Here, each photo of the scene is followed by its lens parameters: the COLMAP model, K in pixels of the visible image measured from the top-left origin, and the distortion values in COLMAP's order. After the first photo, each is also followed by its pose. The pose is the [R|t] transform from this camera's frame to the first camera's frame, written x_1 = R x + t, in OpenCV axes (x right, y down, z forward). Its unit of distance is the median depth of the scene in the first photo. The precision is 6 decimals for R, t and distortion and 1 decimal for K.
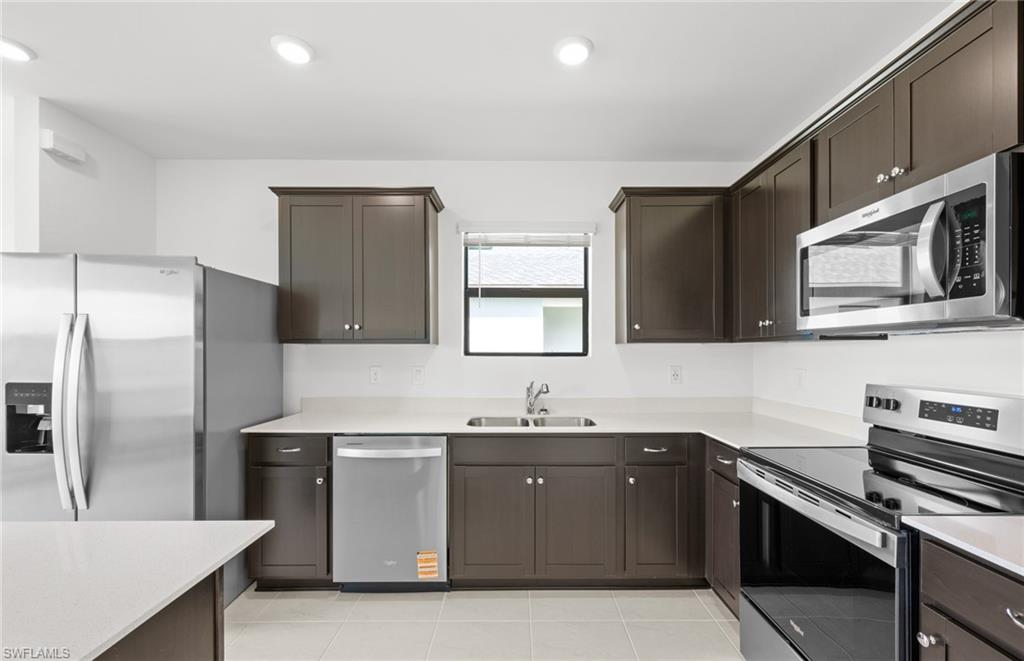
lens RADIAL K [[410.6, 0, 521.6], [0, 410.6, 351.7], [0, 0, 1]] dist [0.000070, -0.000263]
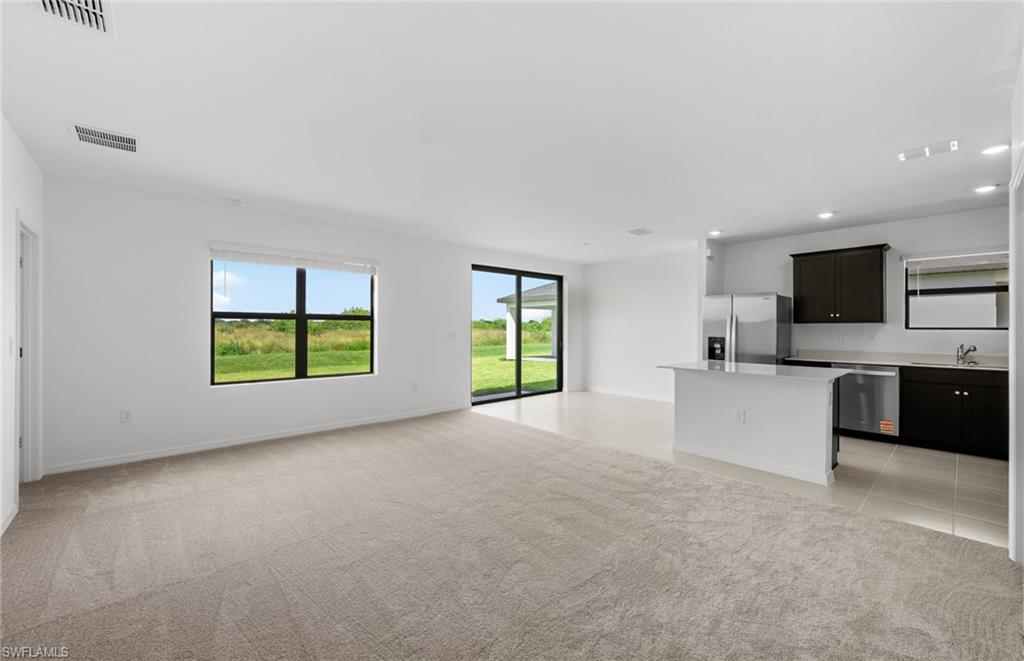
lens RADIAL K [[410.6, 0, 509.3], [0, 410.6, 327.8], [0, 0, 1]] dist [0.000070, -0.000263]
pose [[0.664561, -0.000116, -0.747234, 0.061368], [-0.002357, 0.999995, -0.002251, 0.014889], [0.747230, 0.003257, 0.664557, -1.873373]]
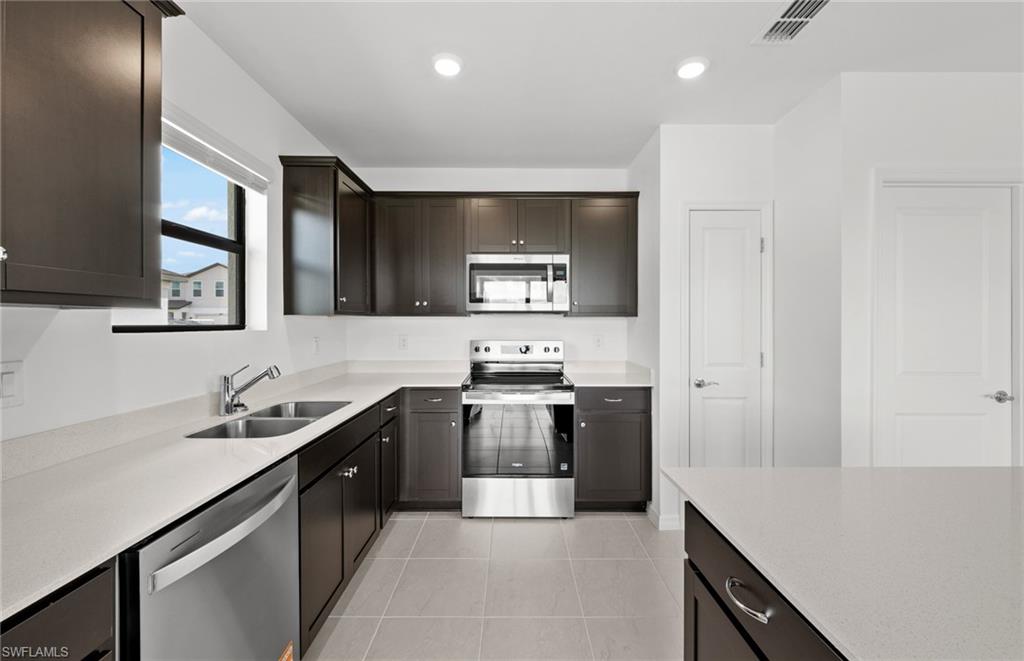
lens RADIAL K [[410.6, 0, 517.2], [0, 410.6, 321.6], [0, 0, 1]] dist [0.000070, -0.000263]
pose [[0.001400, 0.001184, 0.999998, -0.826068], [0.002788, 0.999995, -0.001188, -0.002702], [-0.999995, 0.002790, 0.001396, 0.642849]]
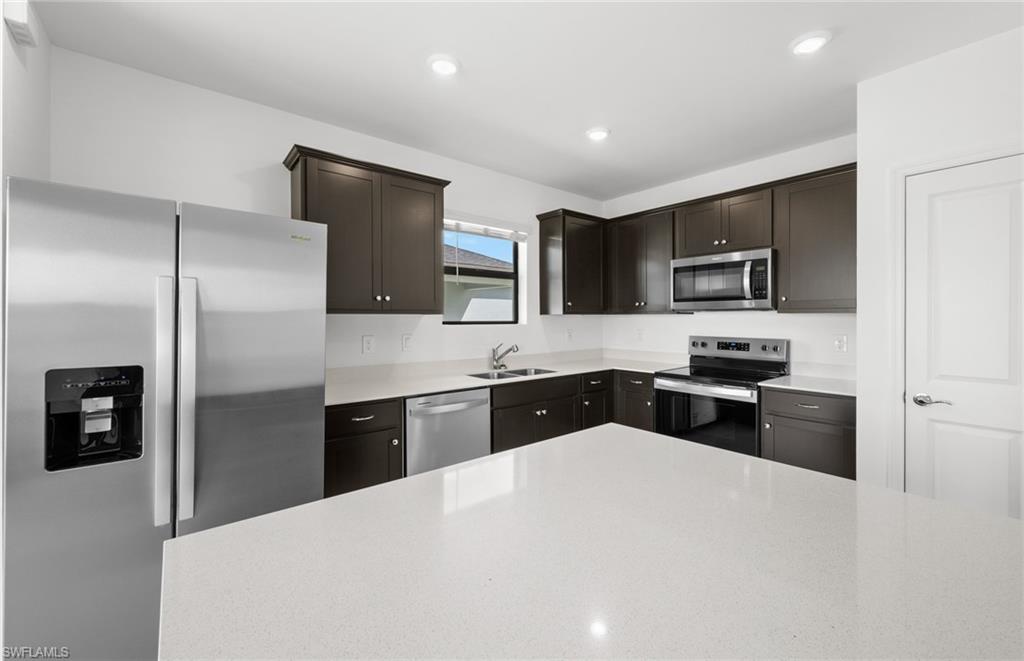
lens RADIAL K [[410.6, 0, 513.1], [0, 410.6, 318.4], [0, 0, 1]] dist [0.000070, -0.000263]
pose [[0.778367, -0.002926, 0.627803, -0.913156], [0.004176, 0.999991, -0.000518, -0.007828], [-0.627796, 0.003025, 0.778372, -0.030428]]
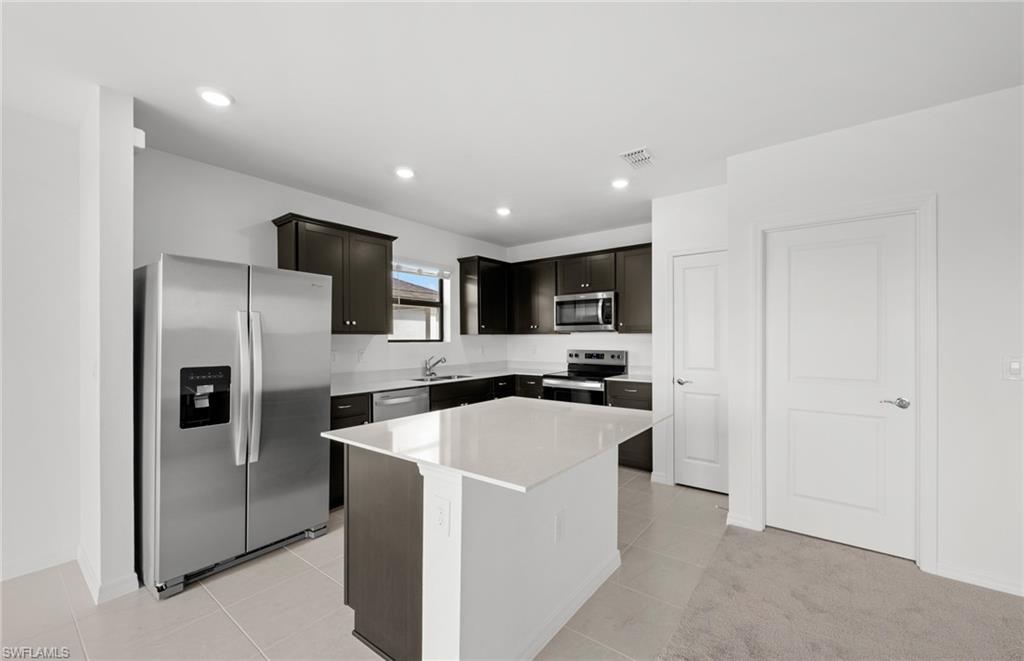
lens RADIAL K [[410.6, 0, 512.8], [0, 410.6, 335.7], [0, 0, 1]] dist [0.000070, -0.000263]
pose [[0.616619, 0.000548, 0.787261, -1.346060], [0.007488, 0.999950, -0.006561, -0.001368], [-0.787226, 0.009940, 0.616585, -0.380141]]
